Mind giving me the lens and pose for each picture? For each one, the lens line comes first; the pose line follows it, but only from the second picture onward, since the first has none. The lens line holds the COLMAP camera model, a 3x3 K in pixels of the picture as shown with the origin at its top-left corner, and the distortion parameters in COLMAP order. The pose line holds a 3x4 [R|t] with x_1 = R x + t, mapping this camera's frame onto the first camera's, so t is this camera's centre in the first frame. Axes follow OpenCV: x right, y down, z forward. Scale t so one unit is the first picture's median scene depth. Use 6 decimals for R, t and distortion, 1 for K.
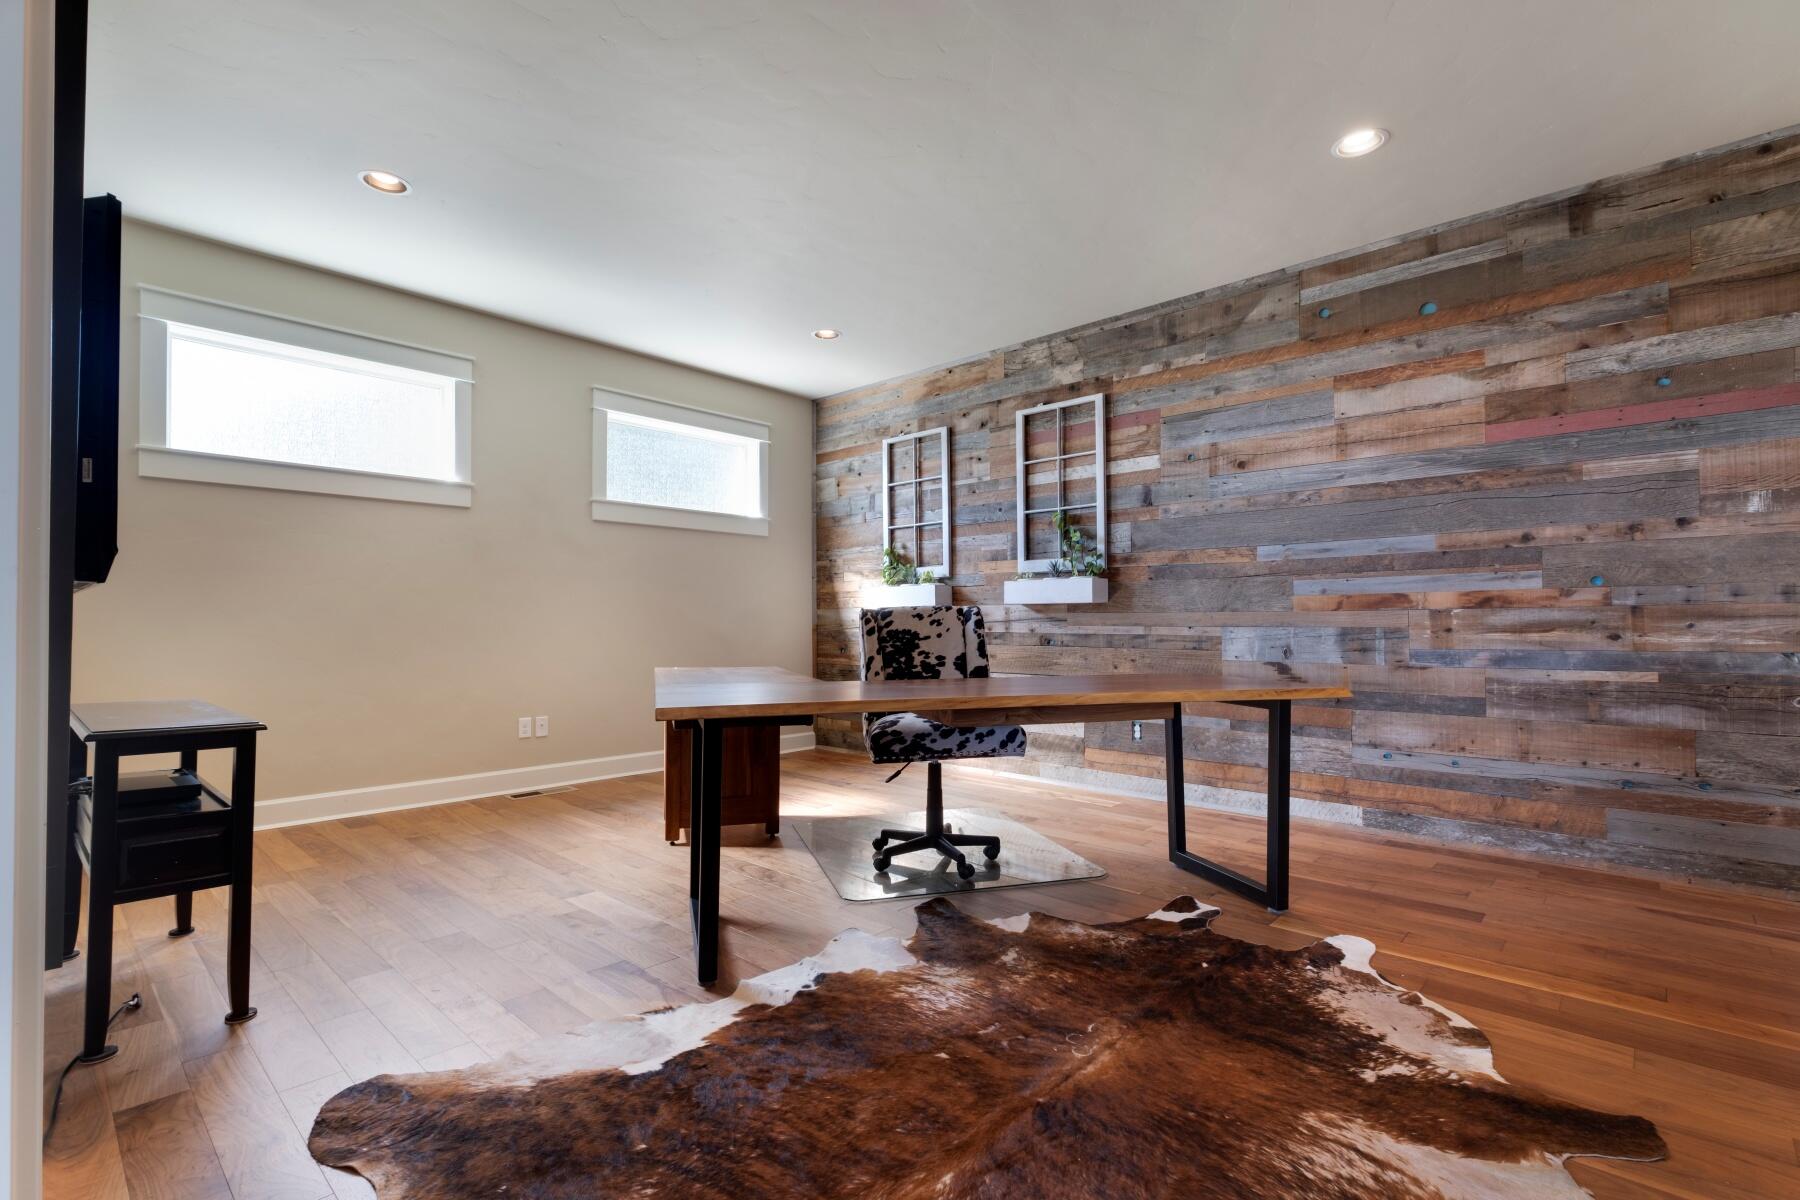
lens RADIAL K [[825.3, 0, 903.5], [0, 825.3, 608.2], [0, 0, 1]] dist [0.001865, 0.001337]
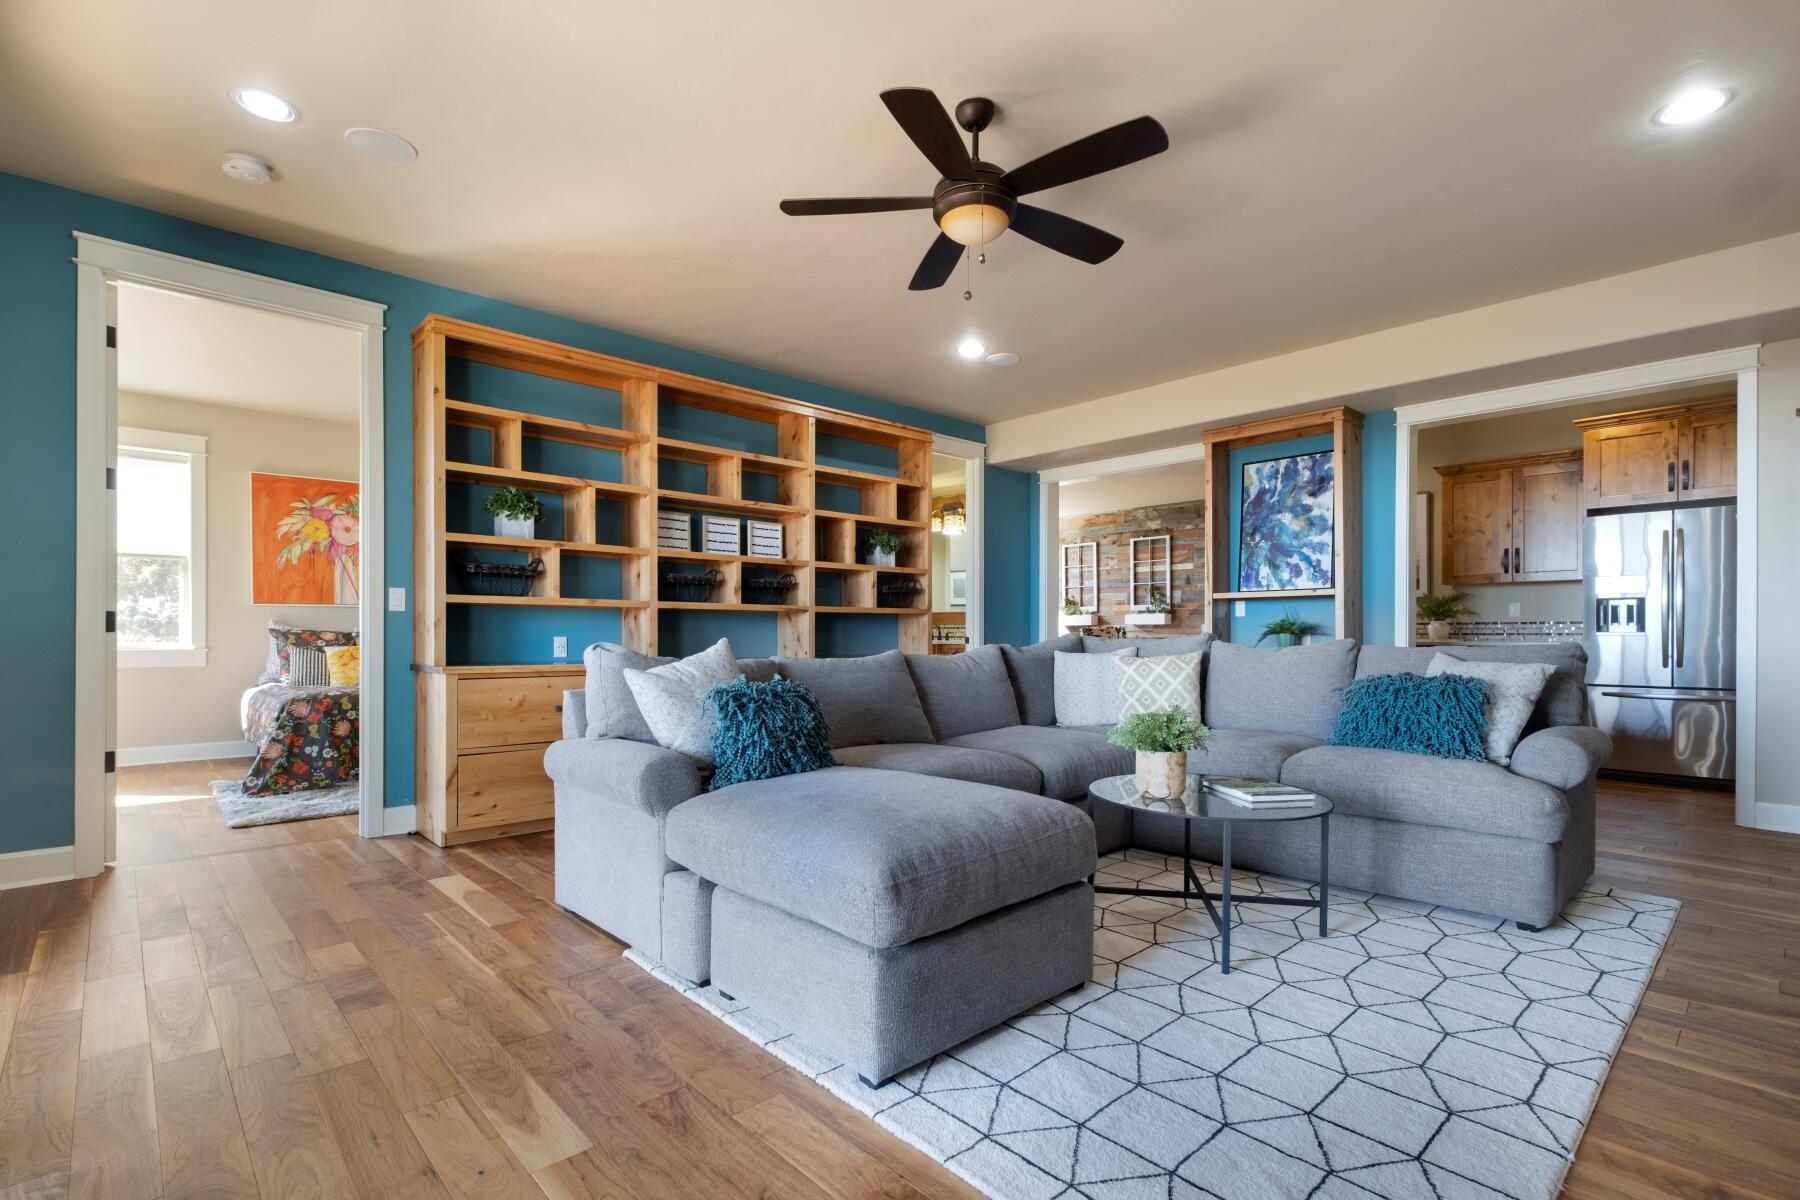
lens RADIAL K [[825.3, 0, 895.5], [0, 825.3, 637.5], [0, 0, 1]] dist [0.001865, 0.001337]
pose [[0.996634, 0.001821, -0.081965, -0.389776], [-0.000104, 0.999781, 0.020945, -0.020007], [0.081985, -0.020866, 0.996415, -1.602602]]
